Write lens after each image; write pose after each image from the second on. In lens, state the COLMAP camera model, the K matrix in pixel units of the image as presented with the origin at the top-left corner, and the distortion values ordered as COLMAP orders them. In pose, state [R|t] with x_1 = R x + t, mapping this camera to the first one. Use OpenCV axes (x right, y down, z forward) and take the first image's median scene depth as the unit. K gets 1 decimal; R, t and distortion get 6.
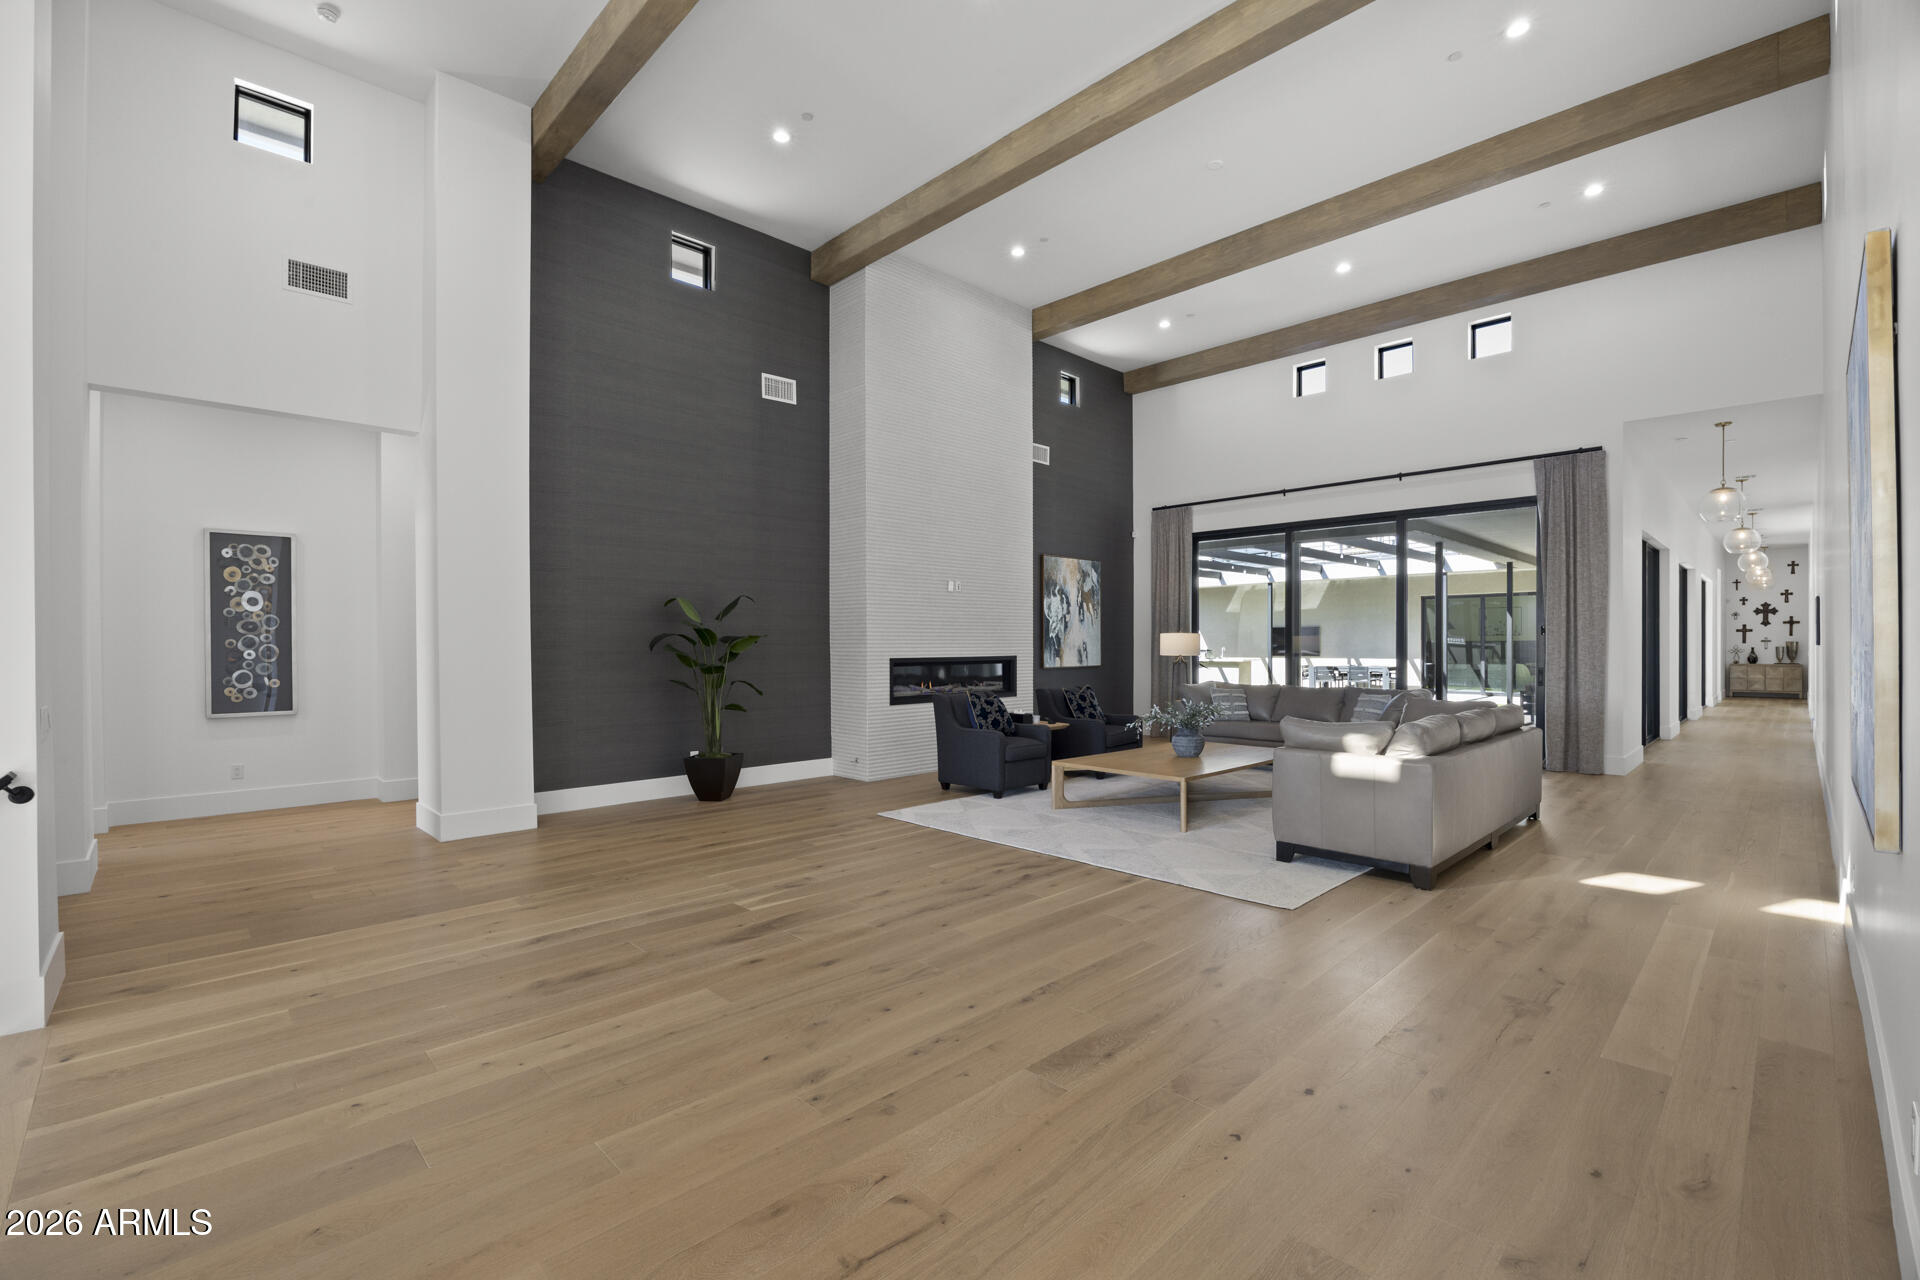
lens RADIAL K [[846.1, 0, 949.3], [0, 846.1, 648.2], [0, 0, 1]] dist [-0.013572, 0.000458]
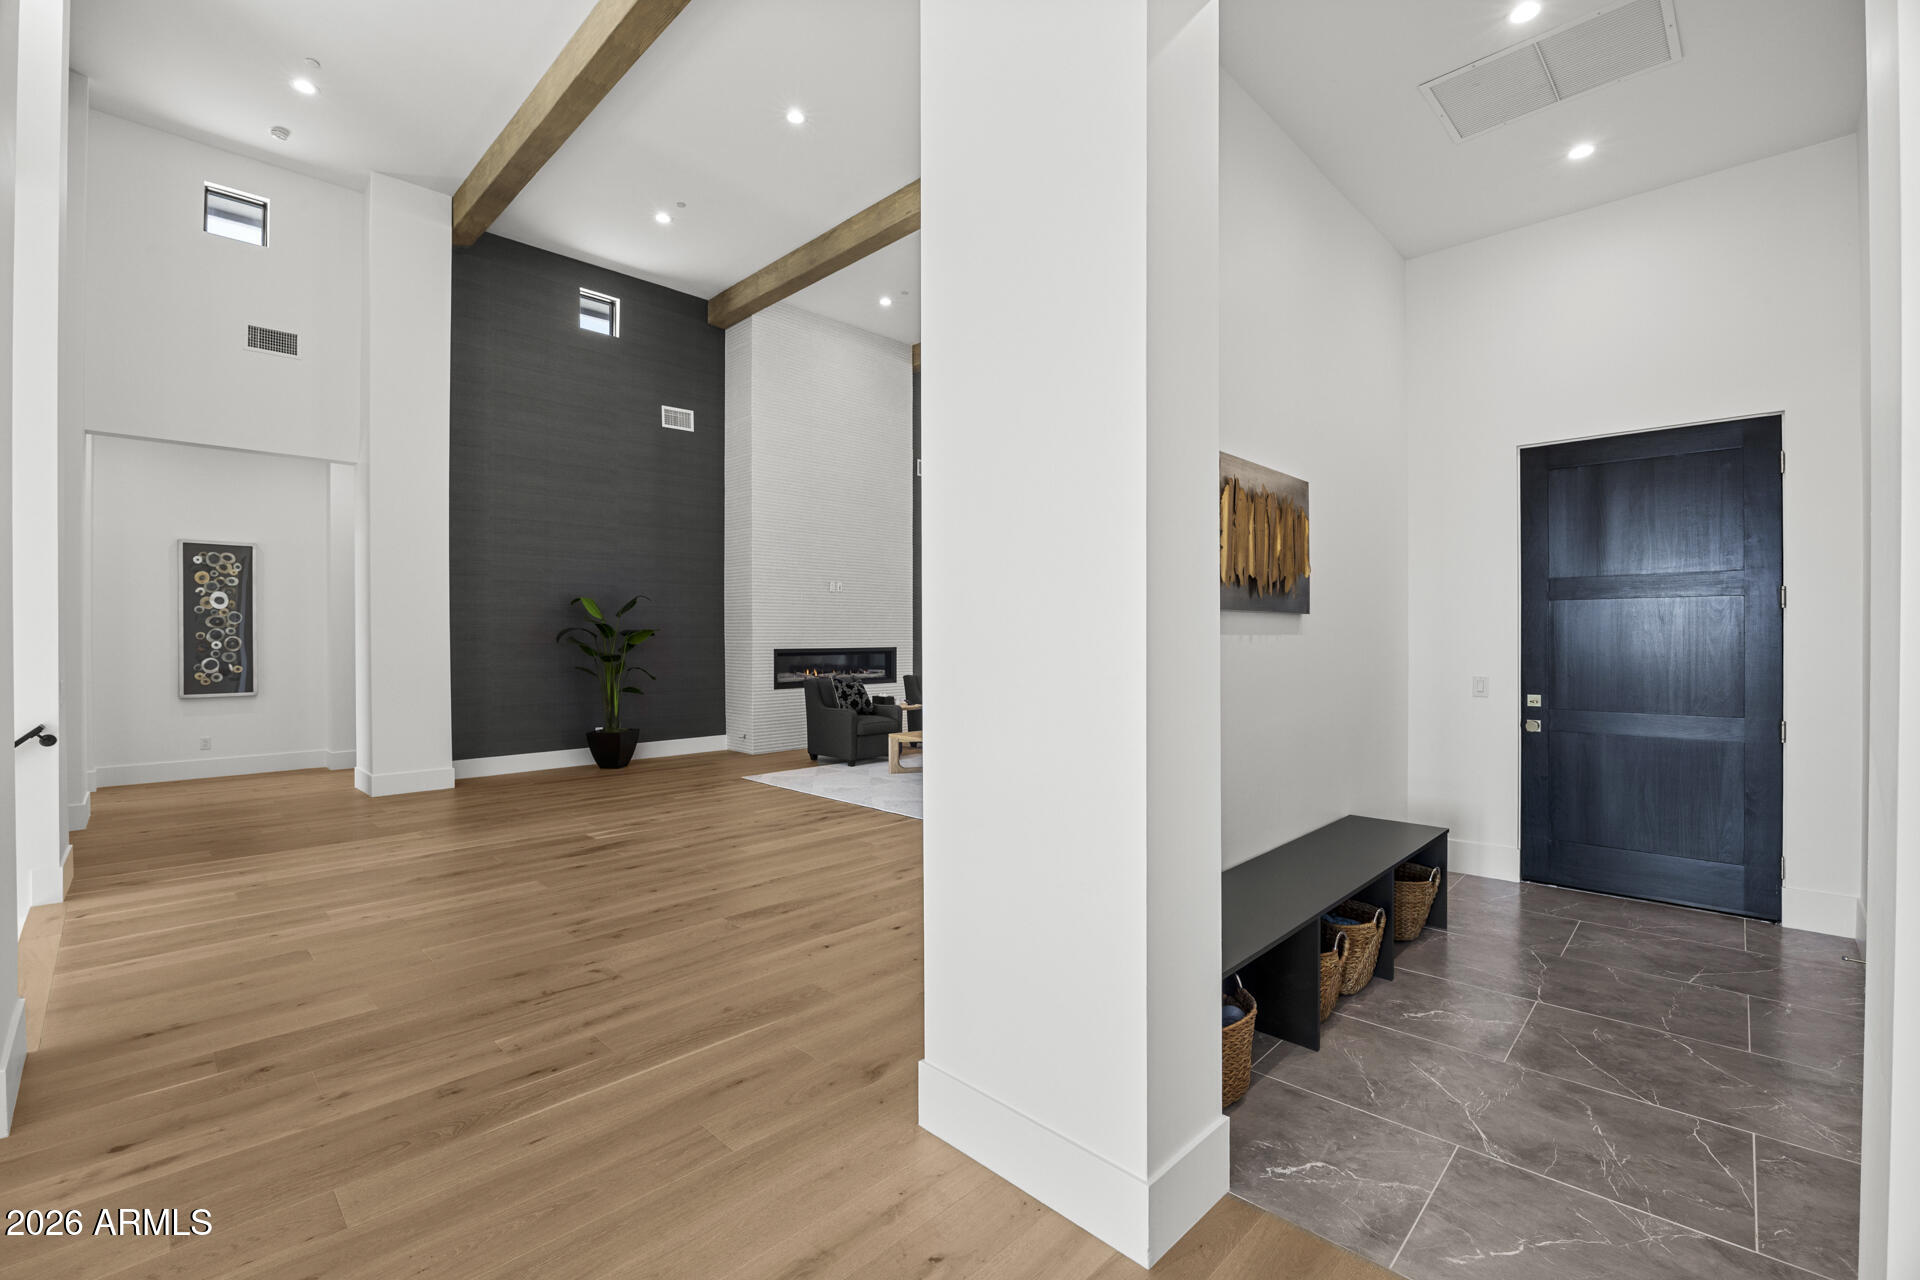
lens RADIAL K [[846.1, 0, 952.1], [0, 846.1, 637.1], [0, 0, 1]] dist [-0.013572, 0.000458]
pose [[0.999824, 0.001533, 0.018717, 0.188921], [-0.001452, 0.999989, -0.004351, 0.000088], [-0.018724, 0.004323, 0.999815, -0.210312]]
